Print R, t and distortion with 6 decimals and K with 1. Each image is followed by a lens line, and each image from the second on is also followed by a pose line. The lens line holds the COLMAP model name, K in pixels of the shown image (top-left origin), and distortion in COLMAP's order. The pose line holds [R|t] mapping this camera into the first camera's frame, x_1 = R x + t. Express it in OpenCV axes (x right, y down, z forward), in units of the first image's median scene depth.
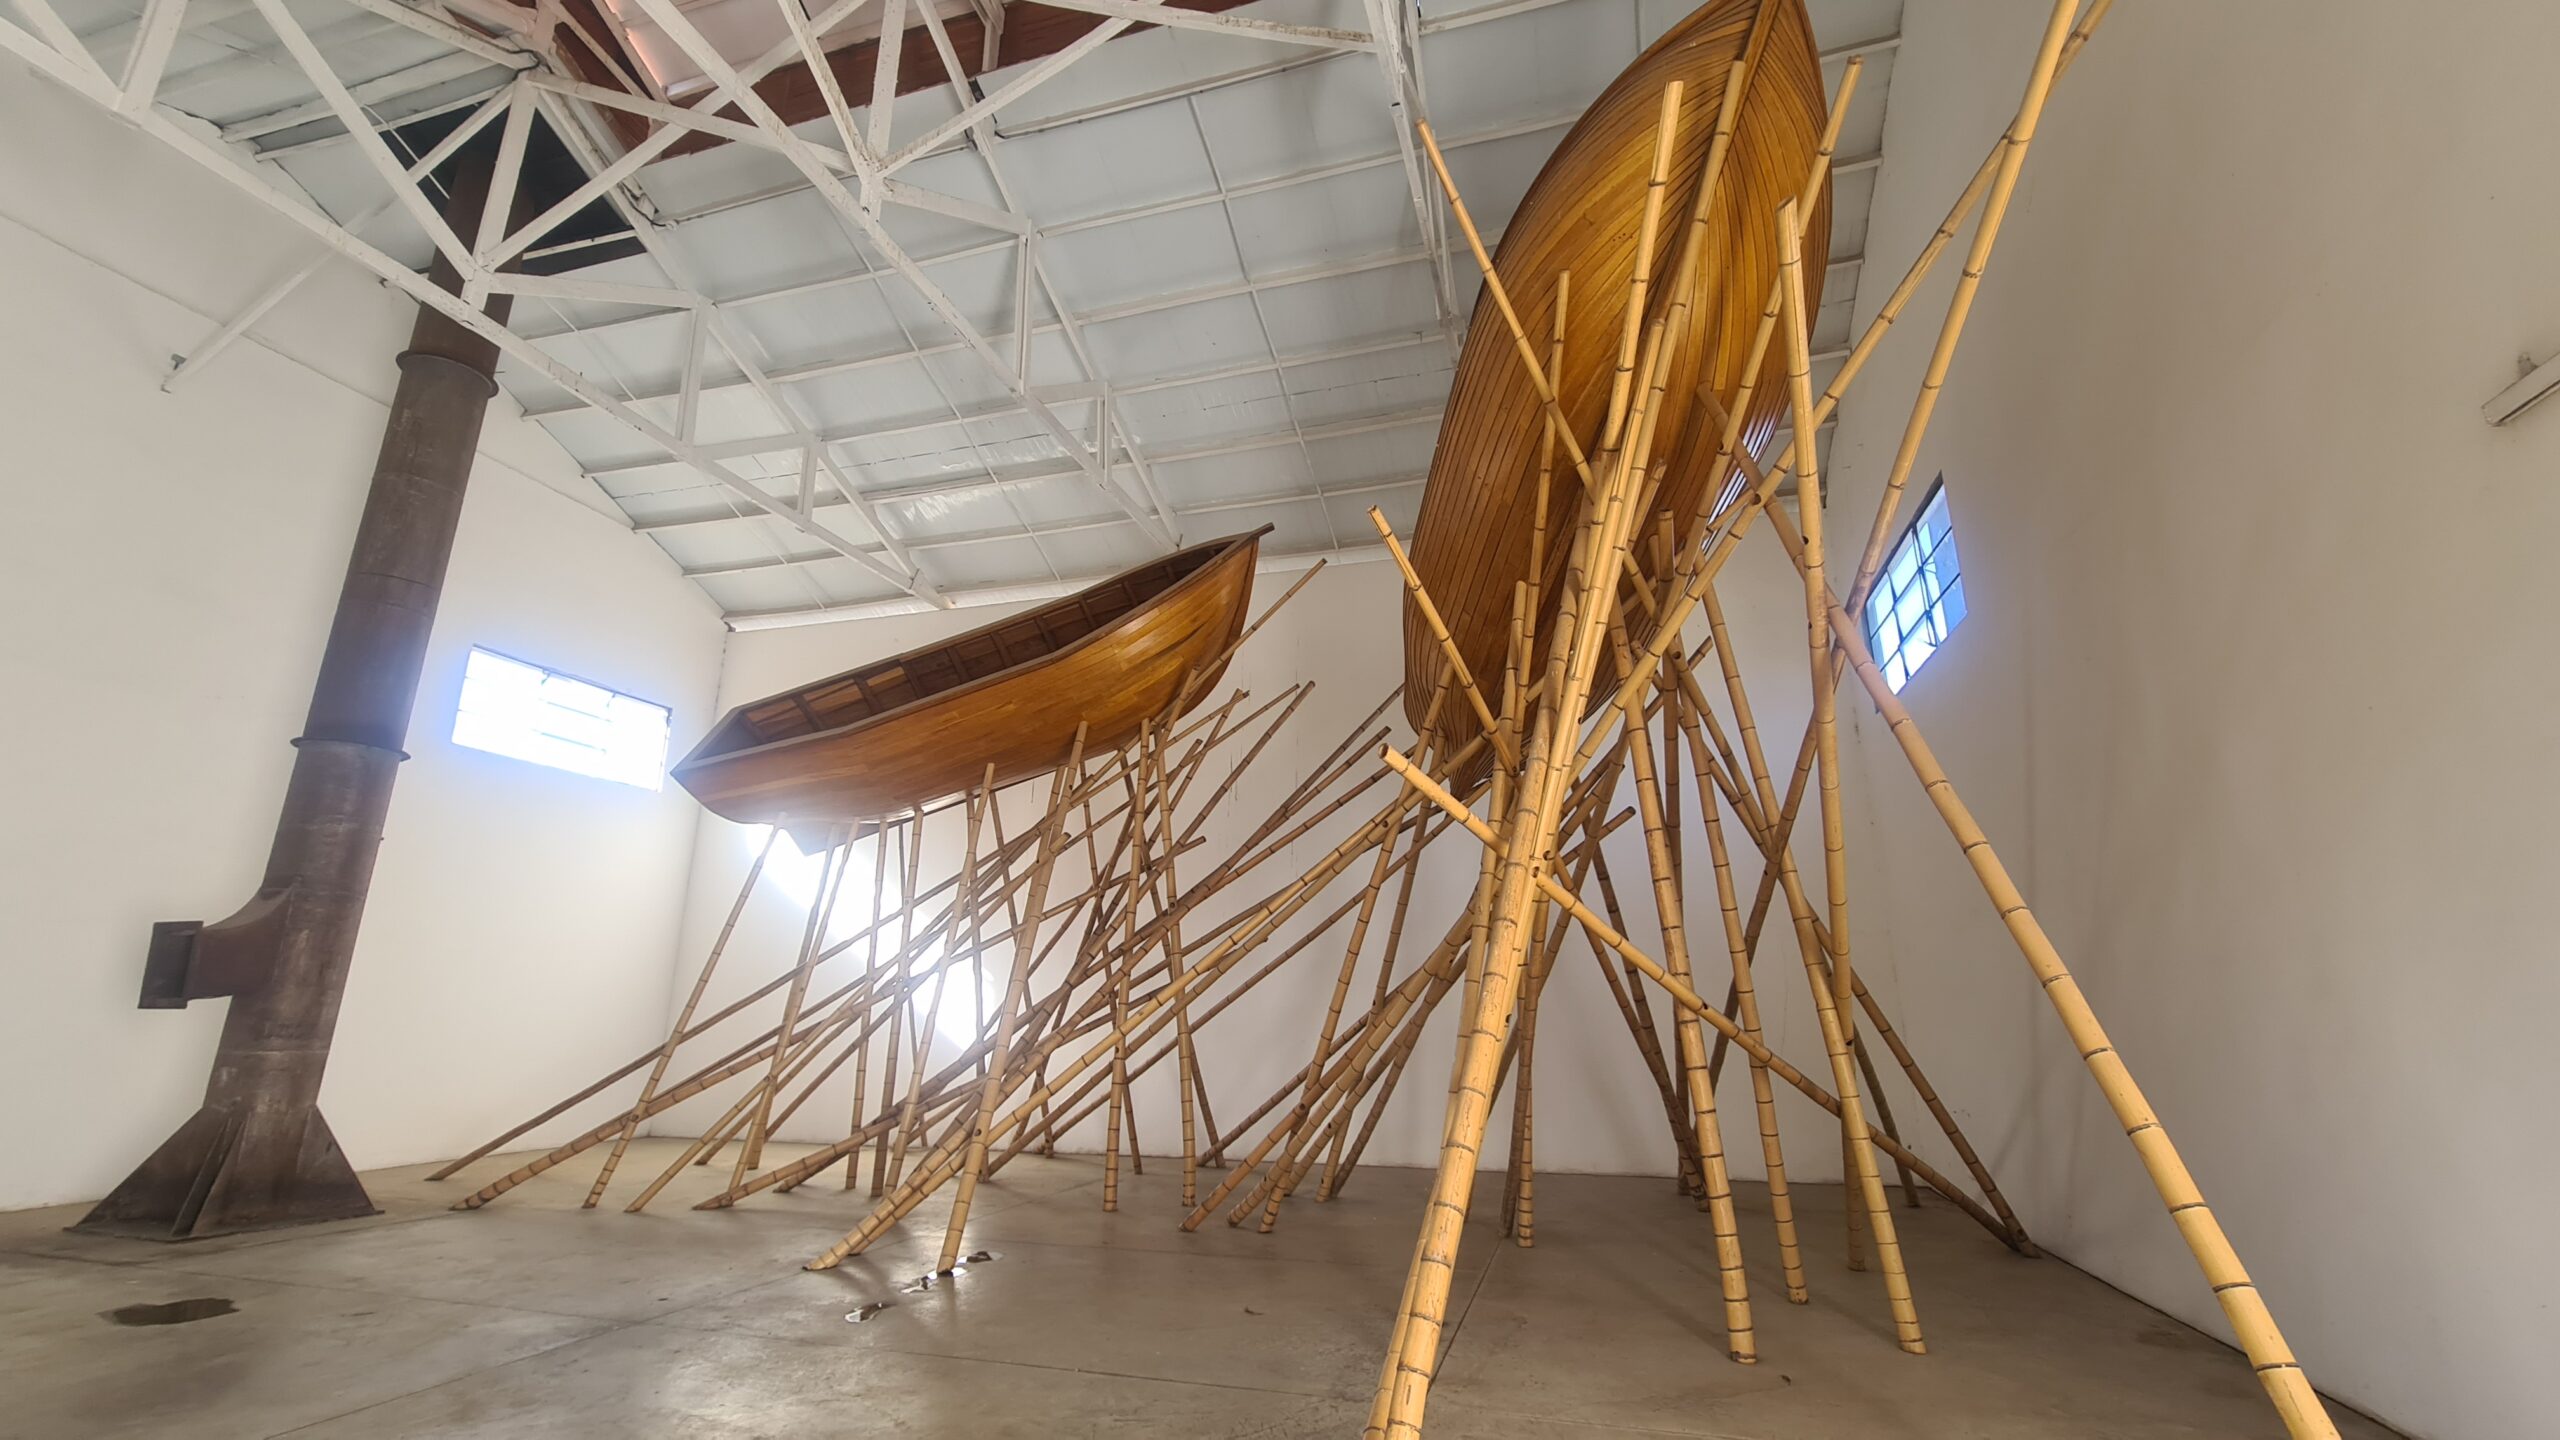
lens RADIAL K [[979.1, 0, 1280.0], [0, 979.1, 720.0], [0, 0, 1]] dist [0.000360, -0.000064]
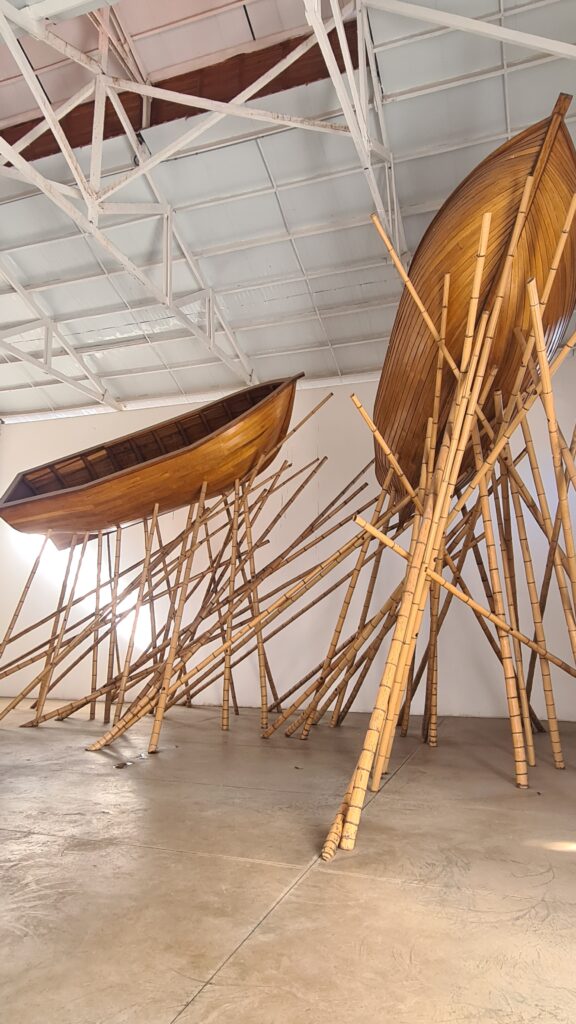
lens RADIAL K [[391.6, 0, 288.3], [0, 391.6, 542.4], [0, 0, 1]] dist [0.000360, -0.000064]
pose [[0.998529, -0.008580, -0.053538, 0.000041], [0.012253, 0.997565, 0.068652, 0.069529], [0.052819, -0.069207, 0.996203, 0.245158]]
